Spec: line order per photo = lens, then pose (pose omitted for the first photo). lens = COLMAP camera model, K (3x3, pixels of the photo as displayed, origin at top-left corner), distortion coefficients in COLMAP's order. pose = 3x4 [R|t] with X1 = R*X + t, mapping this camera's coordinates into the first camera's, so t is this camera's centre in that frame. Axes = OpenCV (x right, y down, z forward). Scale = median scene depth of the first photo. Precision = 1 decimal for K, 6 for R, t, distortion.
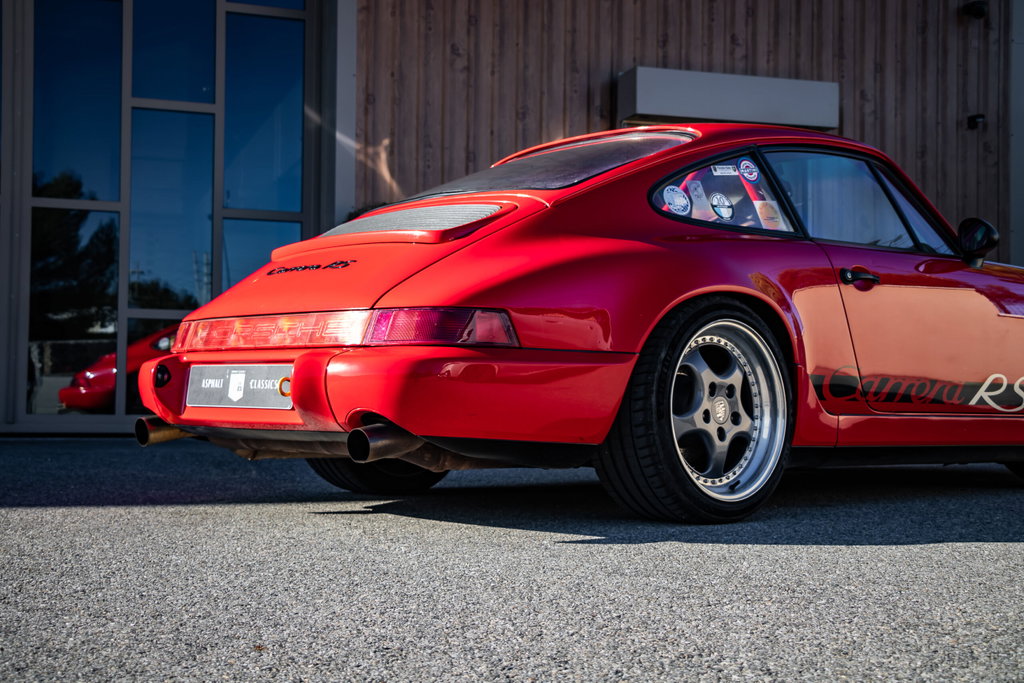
lens RADIAL K [[1417.2, 0, 511.8], [0, 1417.2, 335.9], [0, 0, 1]] dist [0.046647, 0.428966]
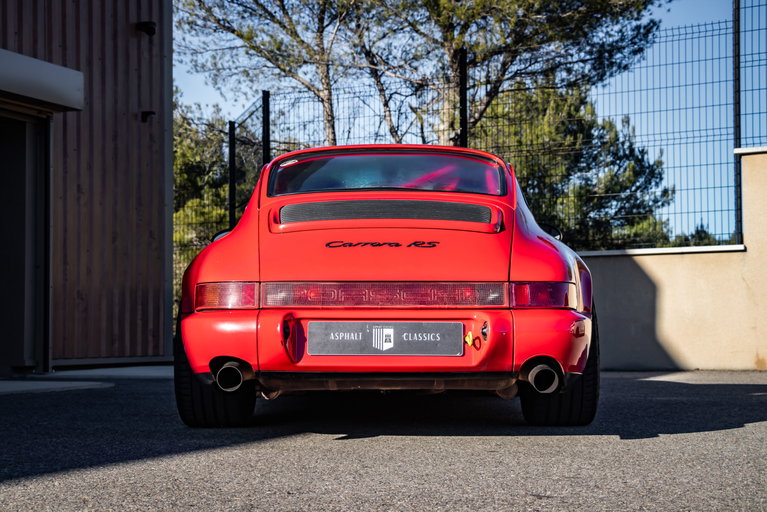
lens RADIAL K [[1302.1, 0, 383.7], [0, 1302.1, 256.1], [0, 0, 1]] dist [0.043949, 0.907553]
pose [[0.680169, 0.035098, 0.732214, -0.417225], [-0.023240, 0.999383, -0.026317, -0.002838], [-0.732687, 0.000884, 0.680566, 0.085297]]
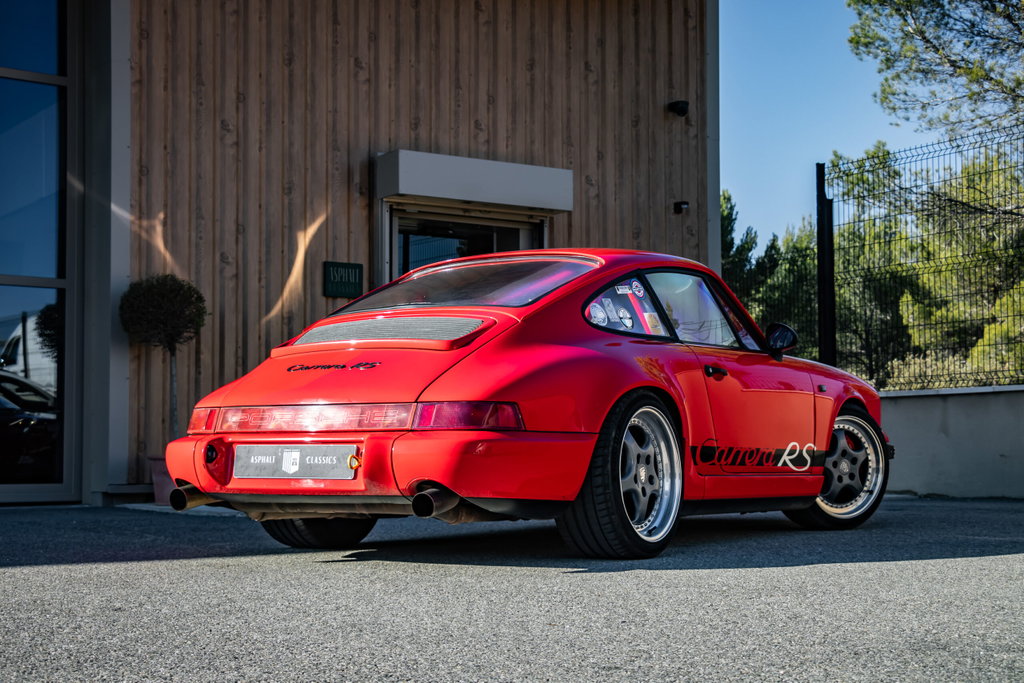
lens RADIAL K [[1590.4, 0, 510.5], [0, 1590.4, 342.3], [0, 0, 1]] dist [0.077470, 0.665553]
pose [[0.962699, 0.006717, 0.270491, -0.156634], [0.000586, 0.999638, -0.026907, -0.013081], [-0.270574, 0.026062, 0.962346, -0.171735]]
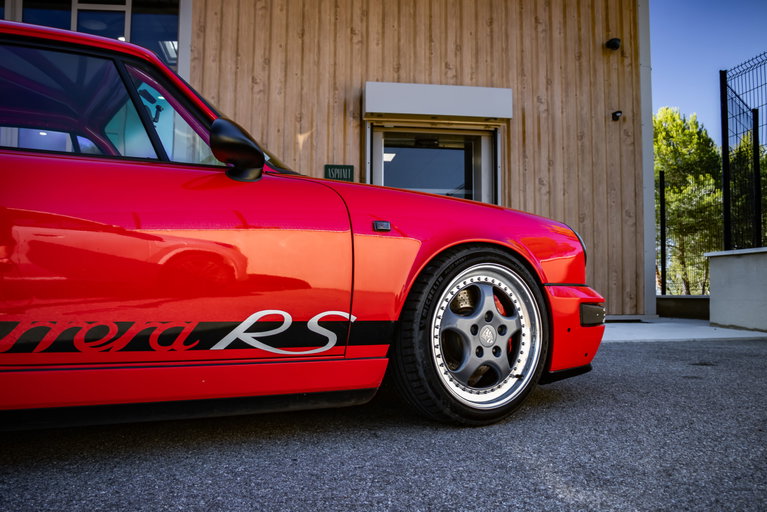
lens RADIAL K [[652.2, 0, 382.5], [0, 652.2, 265.4], [0, 0, 1]] dist [-0.174214, 0.138646]
pose [[0.979963, -0.009284, -0.198965, 0.243143], [0.010984, 0.999912, 0.007443, 0.000103], [0.198879, -0.009479, 0.979978, 0.339850]]
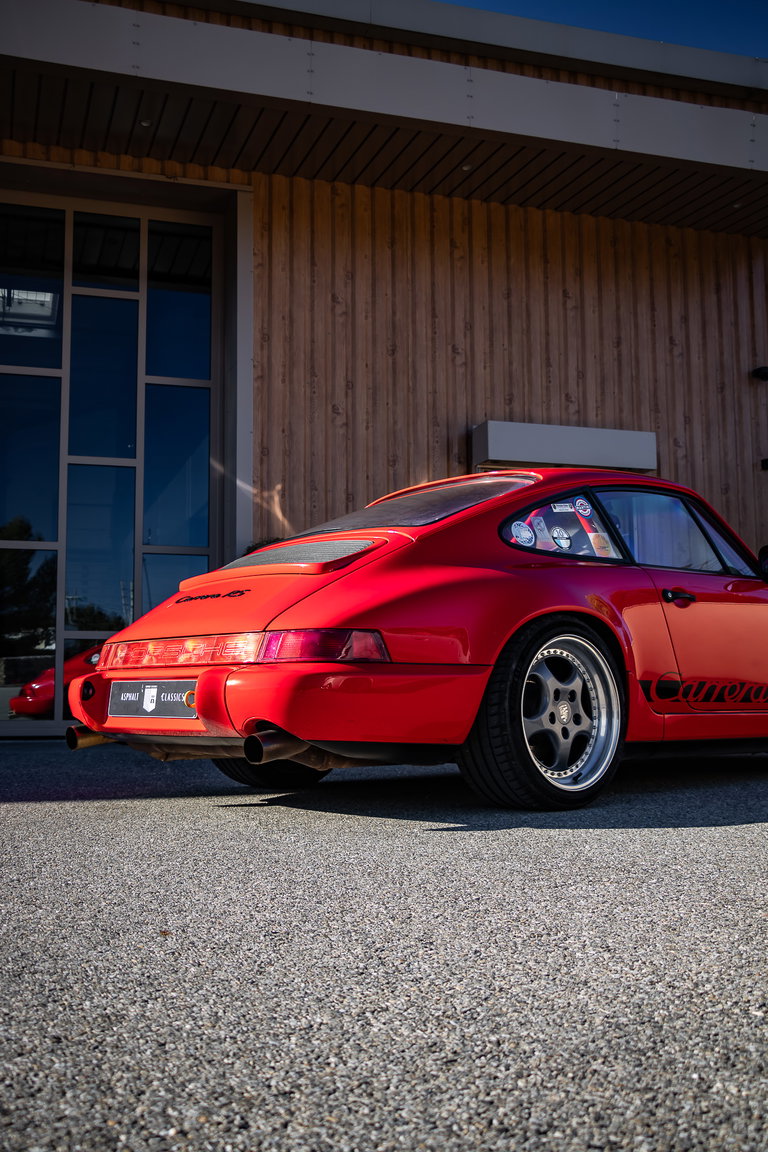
lens RADIAL K [[1192.9, 0, 382.9], [0, 1192.9, 582.6], [0, 0, 1]] dist [-0.055840, 0.029718]
pose [[0.999845, -0.017133, -0.004061, 0.001610], [0.016895, 0.998456, -0.052921, -0.002060], [0.004961, 0.052844, 0.998590, 0.006537]]
